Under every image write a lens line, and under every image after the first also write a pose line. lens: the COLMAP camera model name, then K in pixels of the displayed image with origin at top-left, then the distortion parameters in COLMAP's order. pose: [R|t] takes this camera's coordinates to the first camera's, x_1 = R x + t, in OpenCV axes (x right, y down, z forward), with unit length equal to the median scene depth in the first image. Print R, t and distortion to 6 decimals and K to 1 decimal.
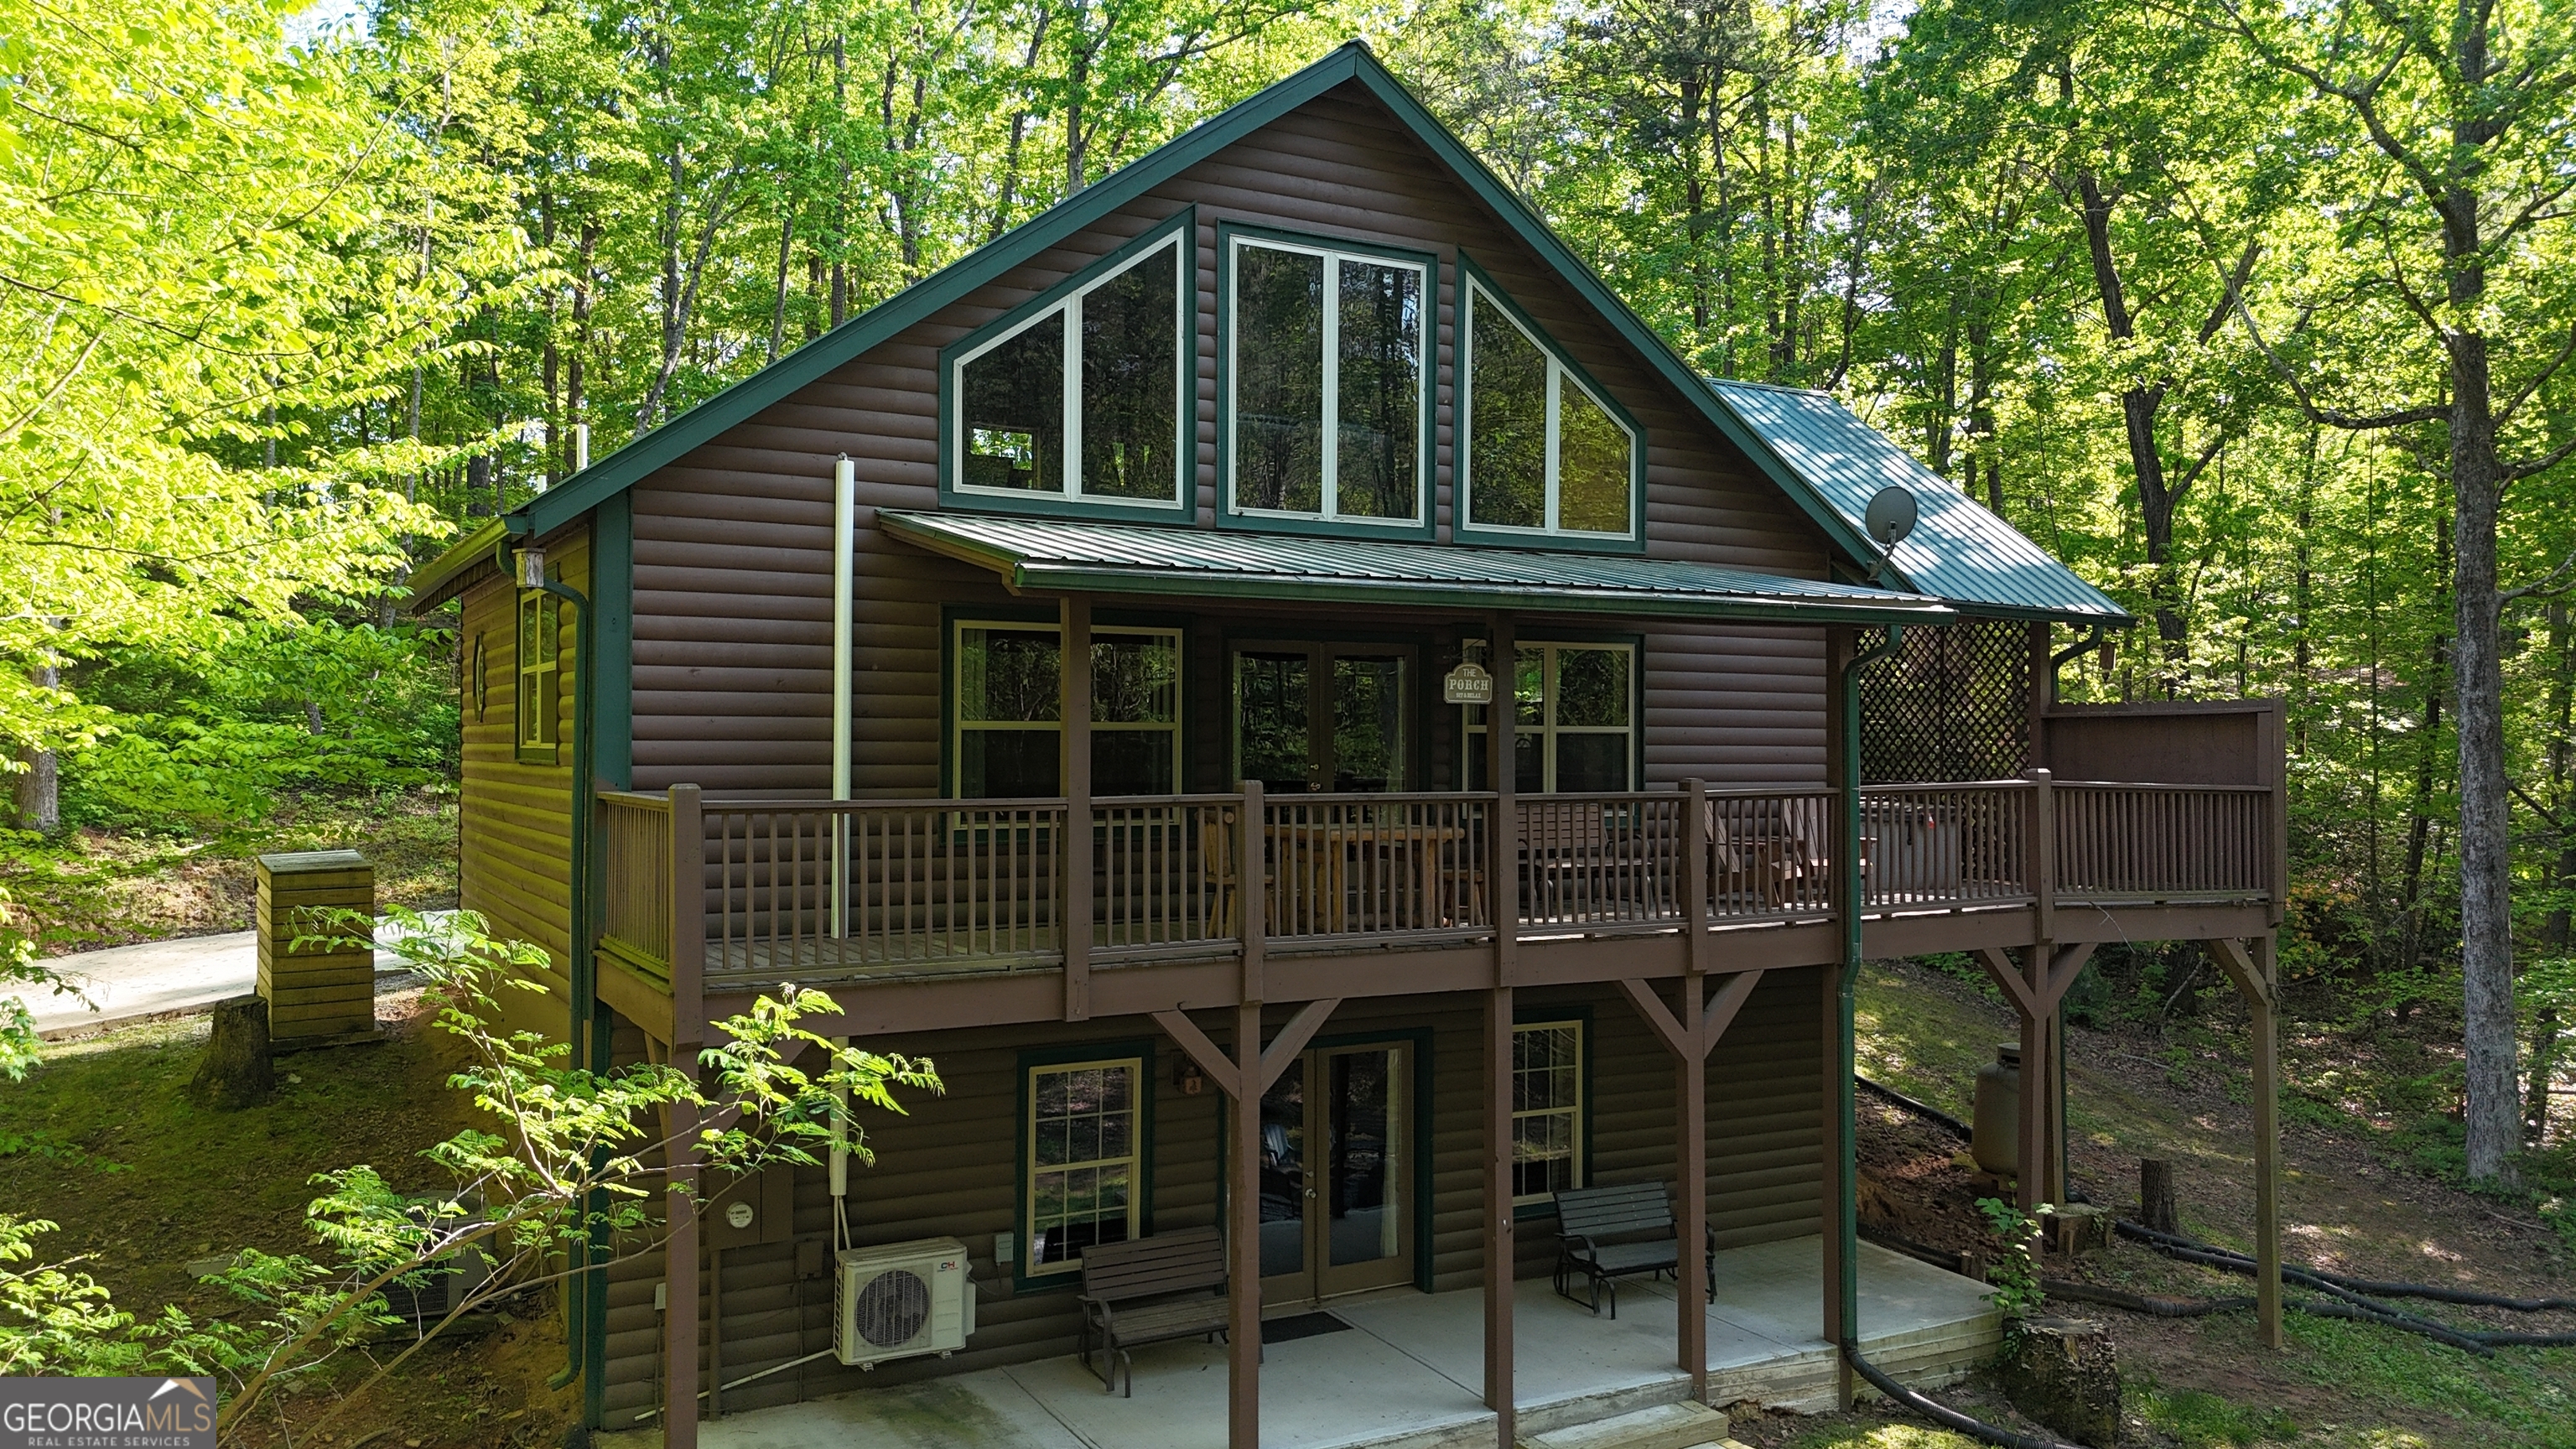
lens RADIAL K [[1911.6, 0, 1297.8], [0, 1911.6, 733.5], [0, 0, 1]] dist [0.009905, 0.004684]
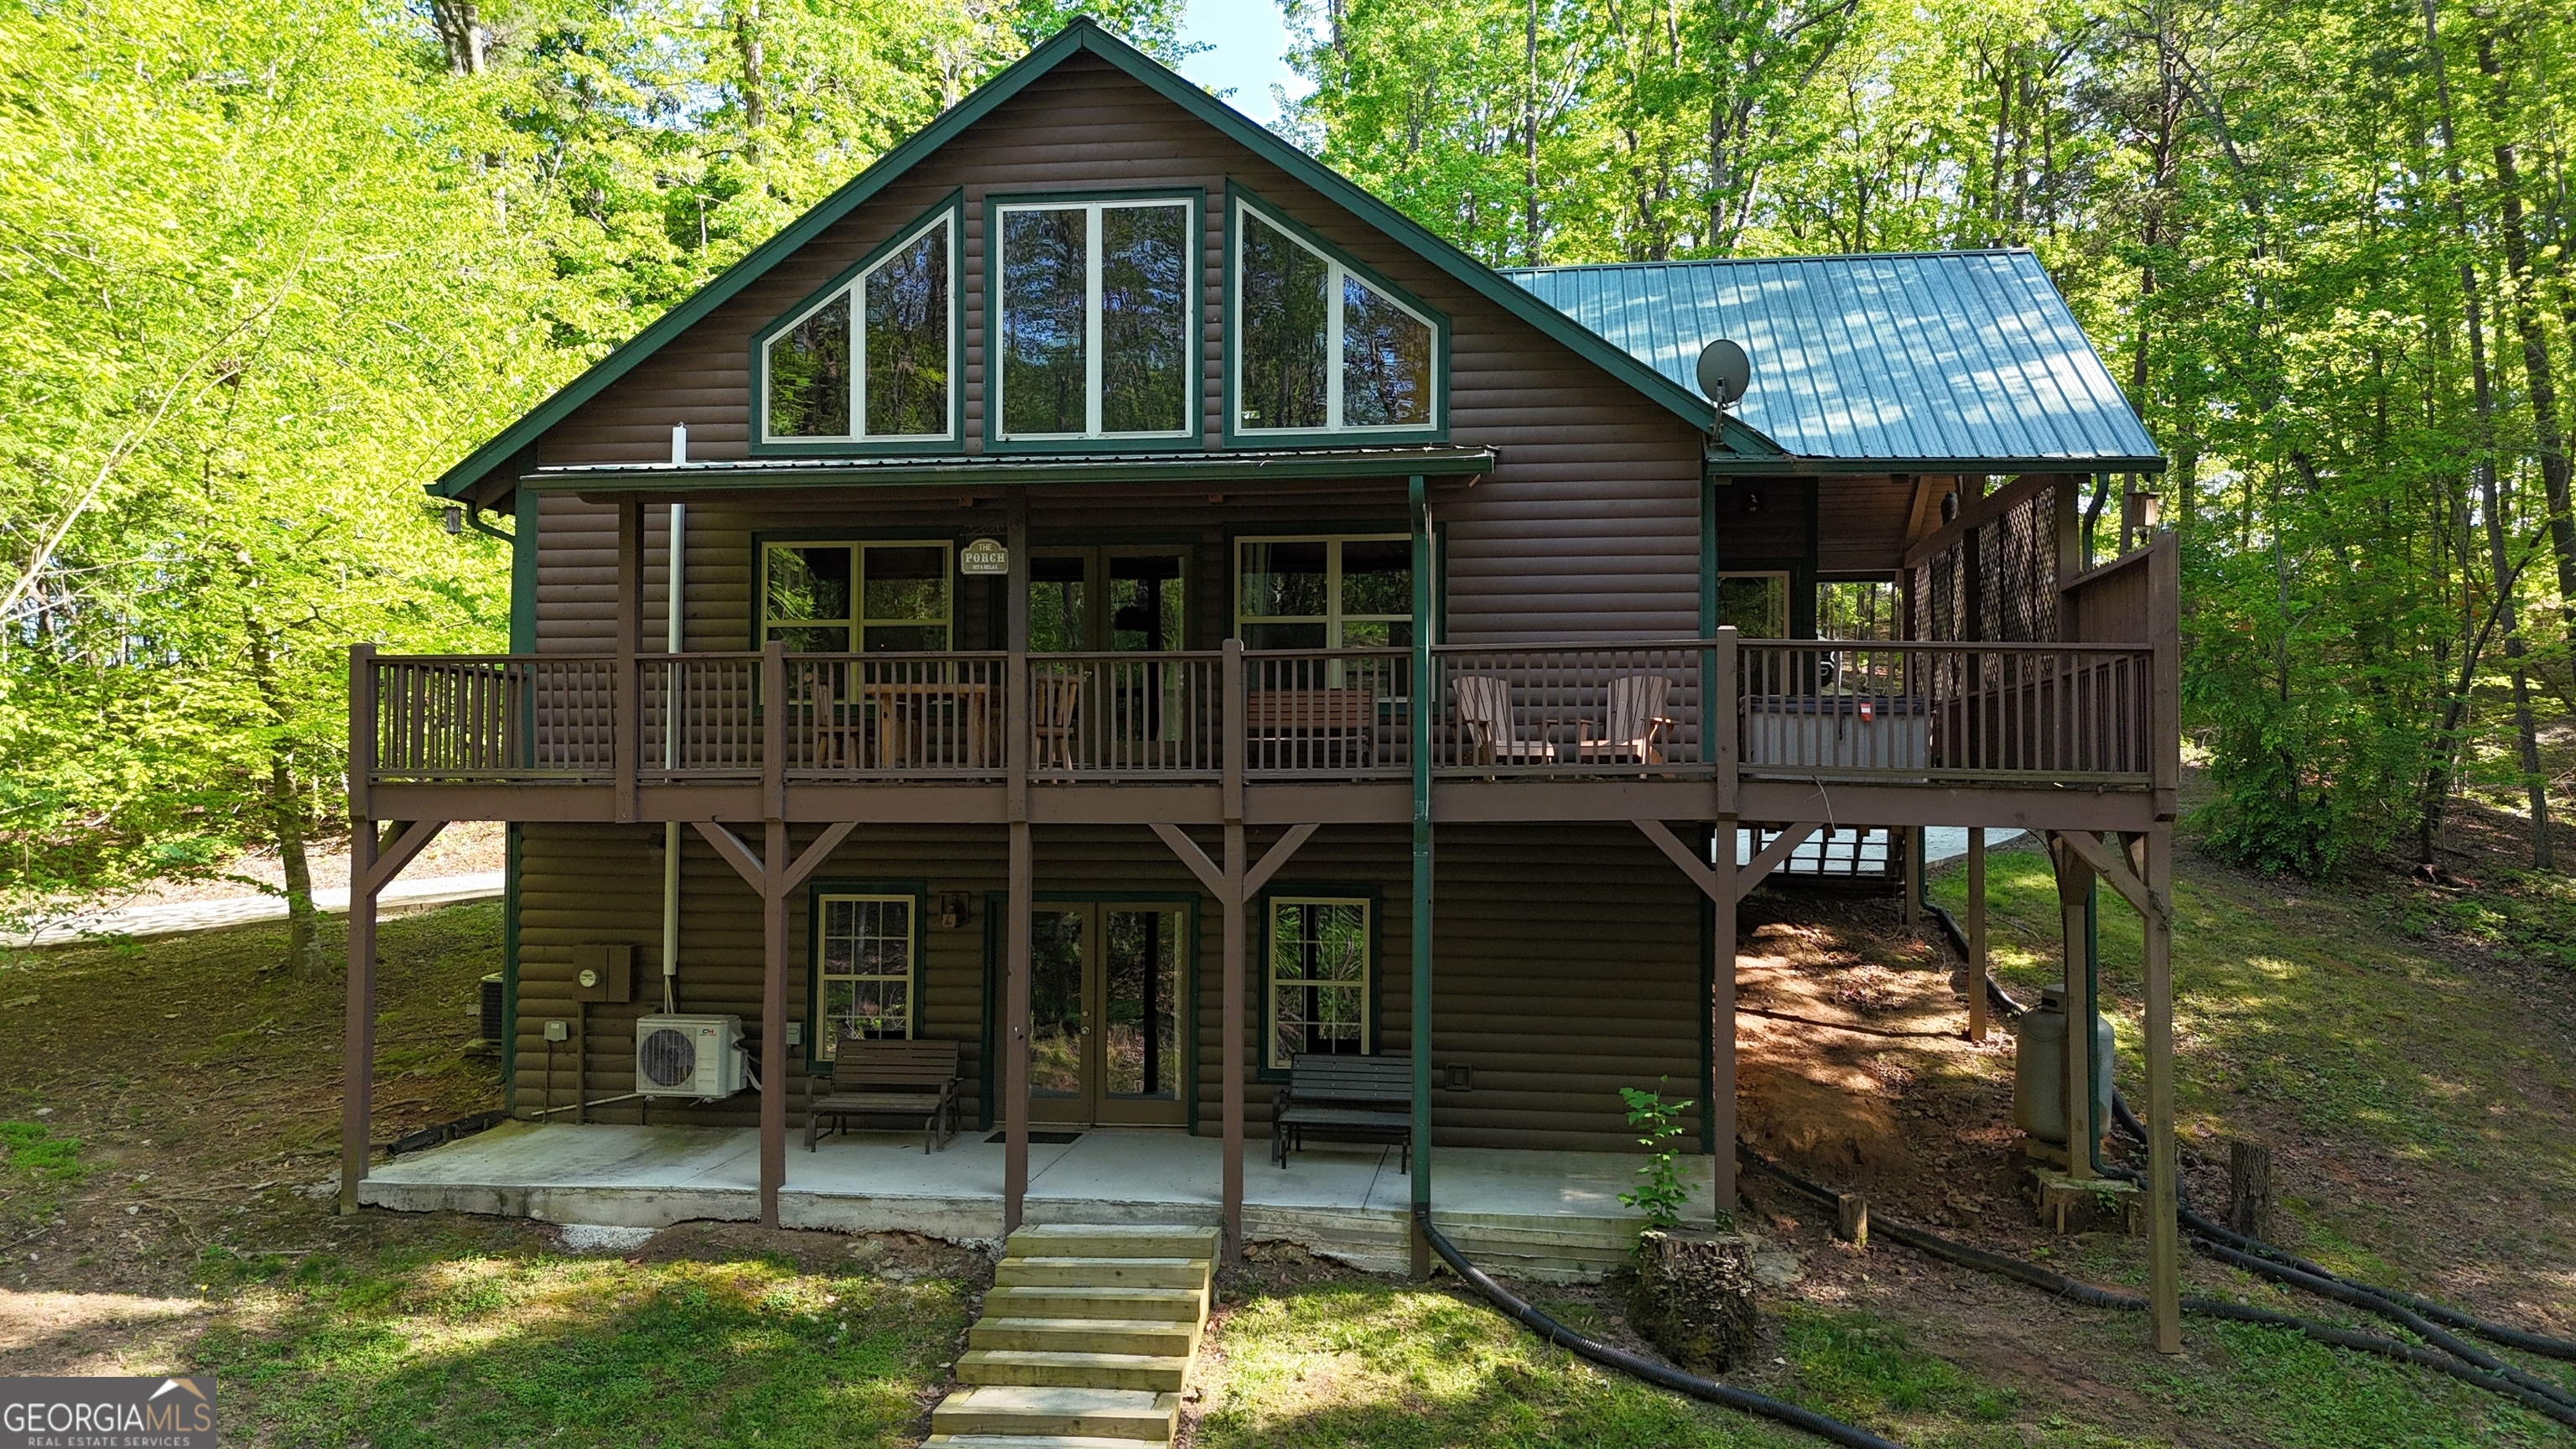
lens RADIAL K [[1911.6, 0, 1282.1], [0, 1911.6, 743.0], [0, 0, 1]] dist [0.009905, 0.004684]
pose [[0.801562, -0.015780, -0.597704, 0.810517], [0.004467, 0.999782, -0.020404, 0.096885], [0.597896, 0.013685, 0.801457, 0.162531]]
